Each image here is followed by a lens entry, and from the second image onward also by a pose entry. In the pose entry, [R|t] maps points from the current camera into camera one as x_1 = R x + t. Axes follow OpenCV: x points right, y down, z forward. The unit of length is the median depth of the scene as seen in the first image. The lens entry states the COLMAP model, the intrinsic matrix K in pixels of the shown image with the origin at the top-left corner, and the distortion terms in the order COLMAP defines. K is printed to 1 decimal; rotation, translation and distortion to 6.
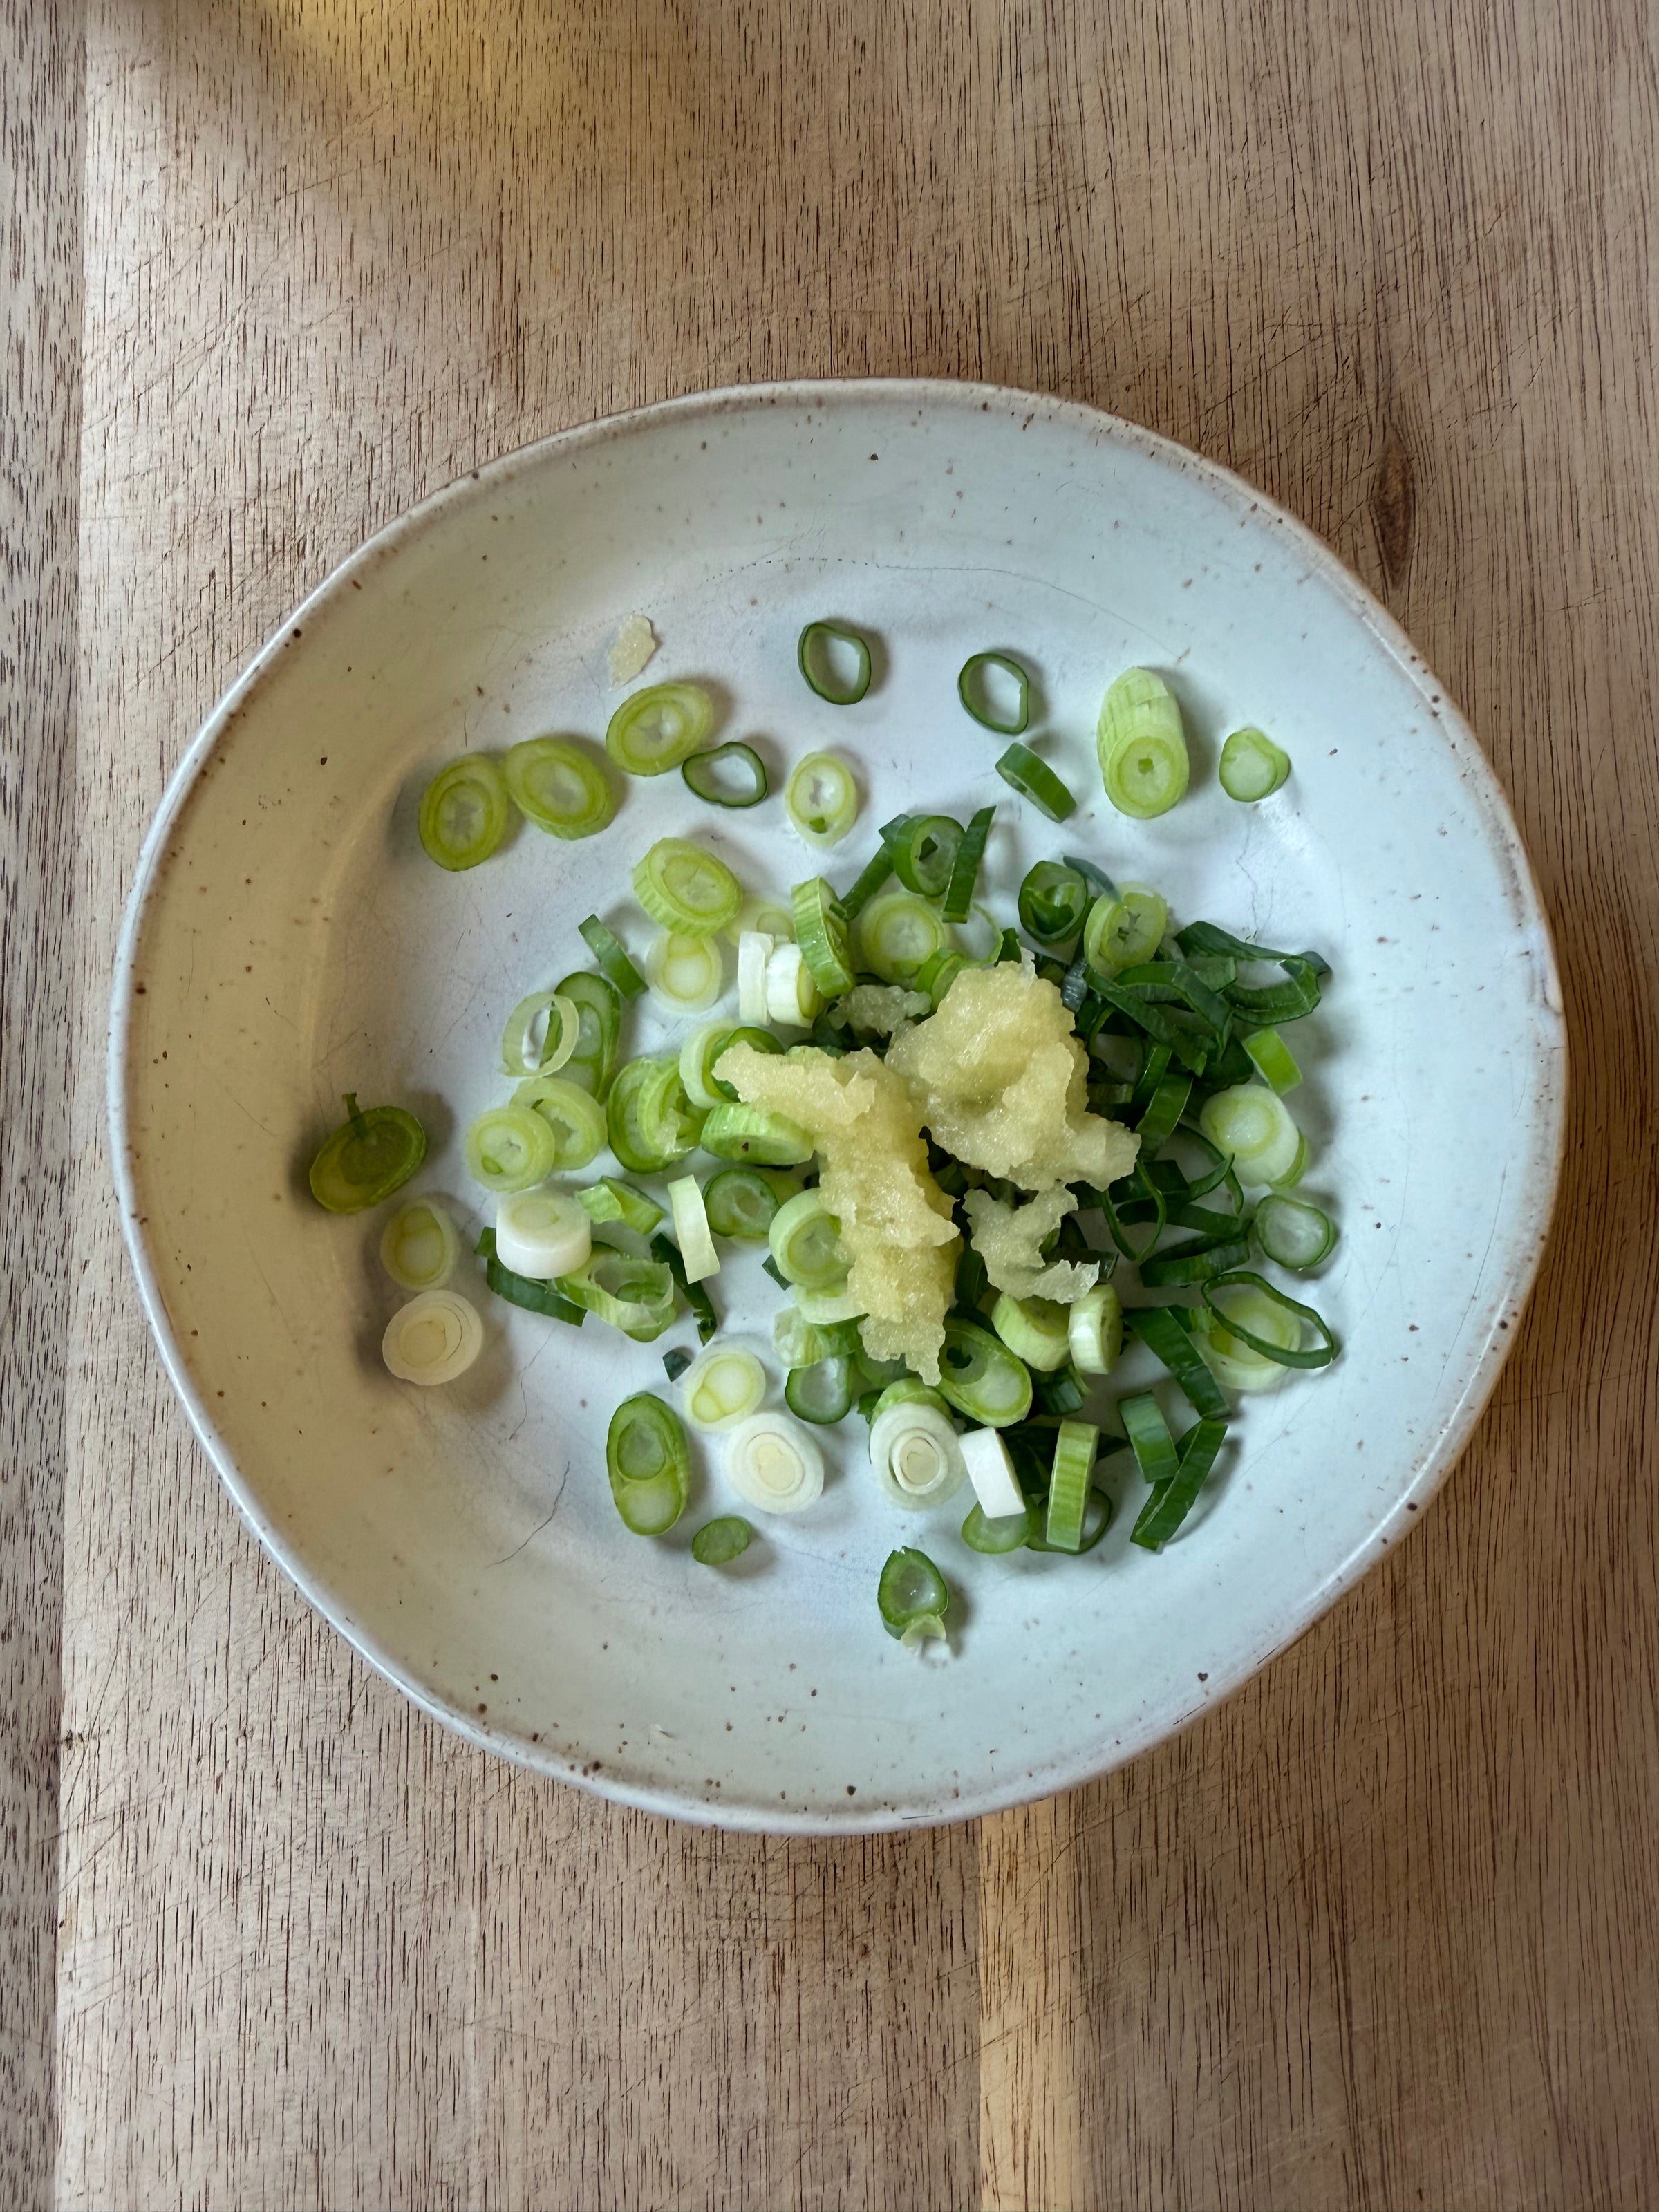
lens RADIAL K [[1749.5, 0, 875.8], [0, 1749.5, 1141.4], [0, 0, 1]] dist [-0.028705, 0.025473]
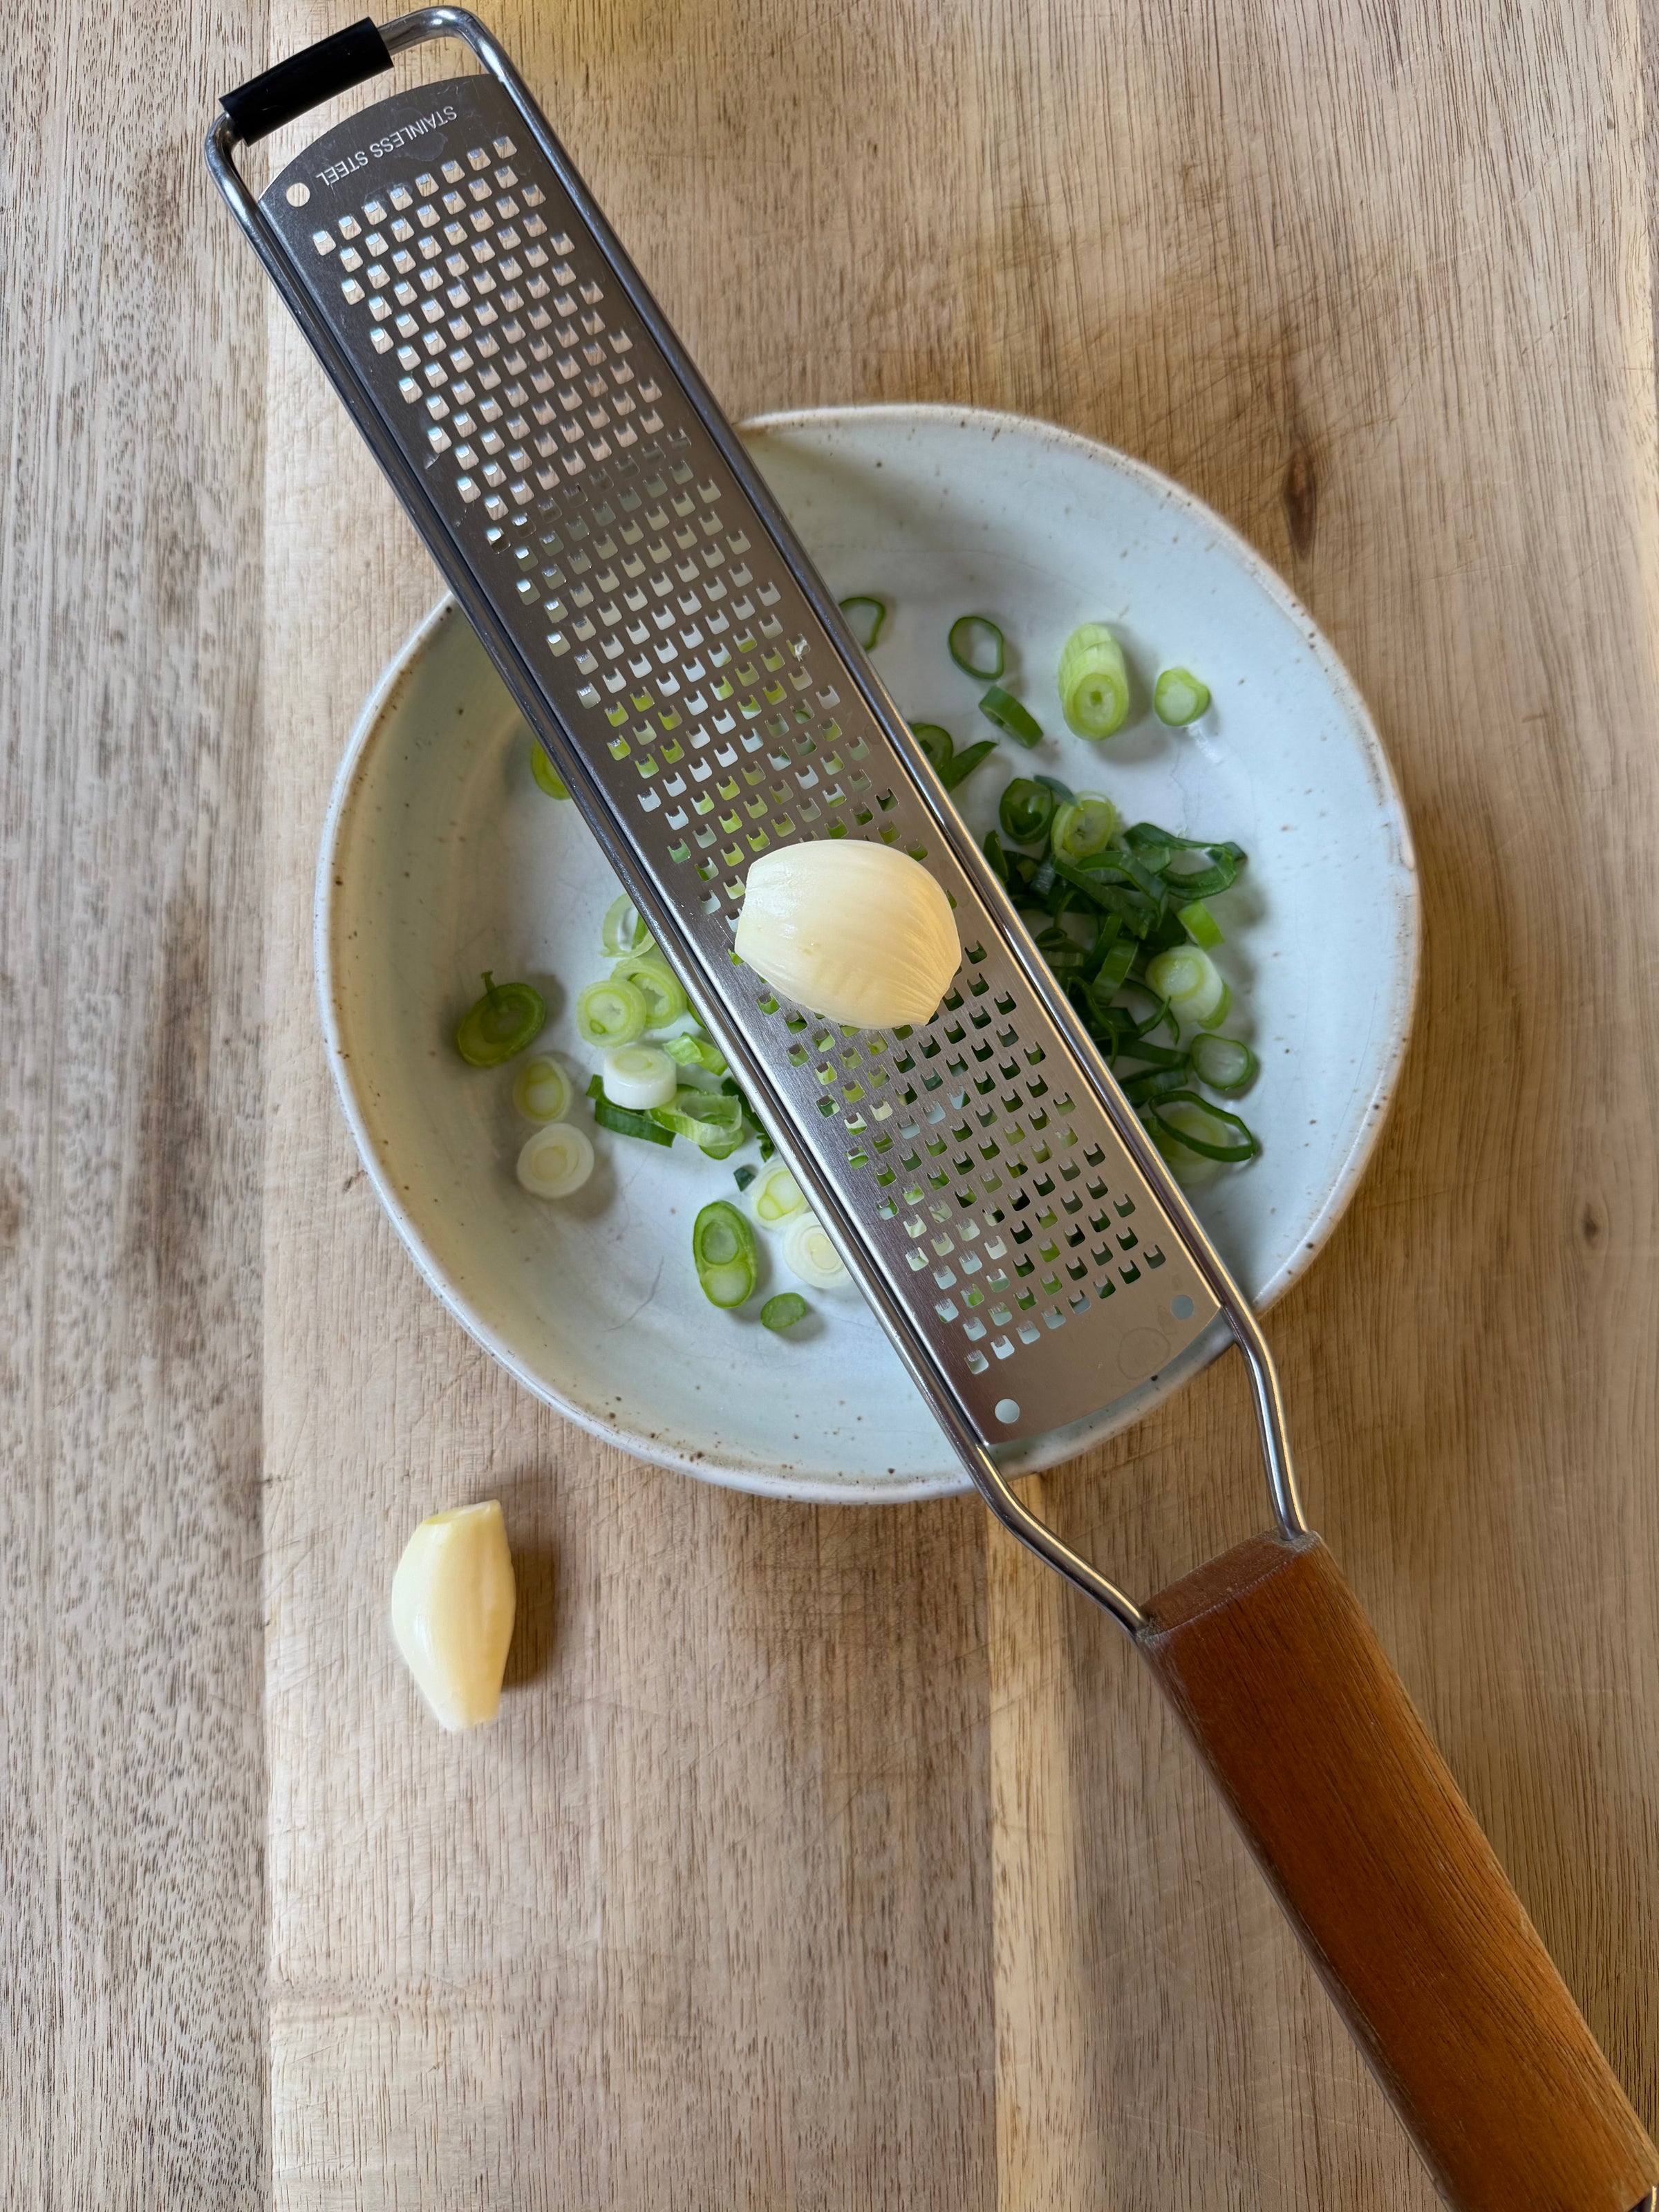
lens RADIAL K [[2075.9, 0, 861.2], [0, 2075.9, 1071.8], [0, 0, 1]] dist [-0.092466, 0.000000]
pose [[0.999898, -0.013400, -0.004874, -0.020604], [0.013287, 0.999657, -0.022551, 0.085156], [0.005175, 0.022484, 0.999734, -0.503272]]
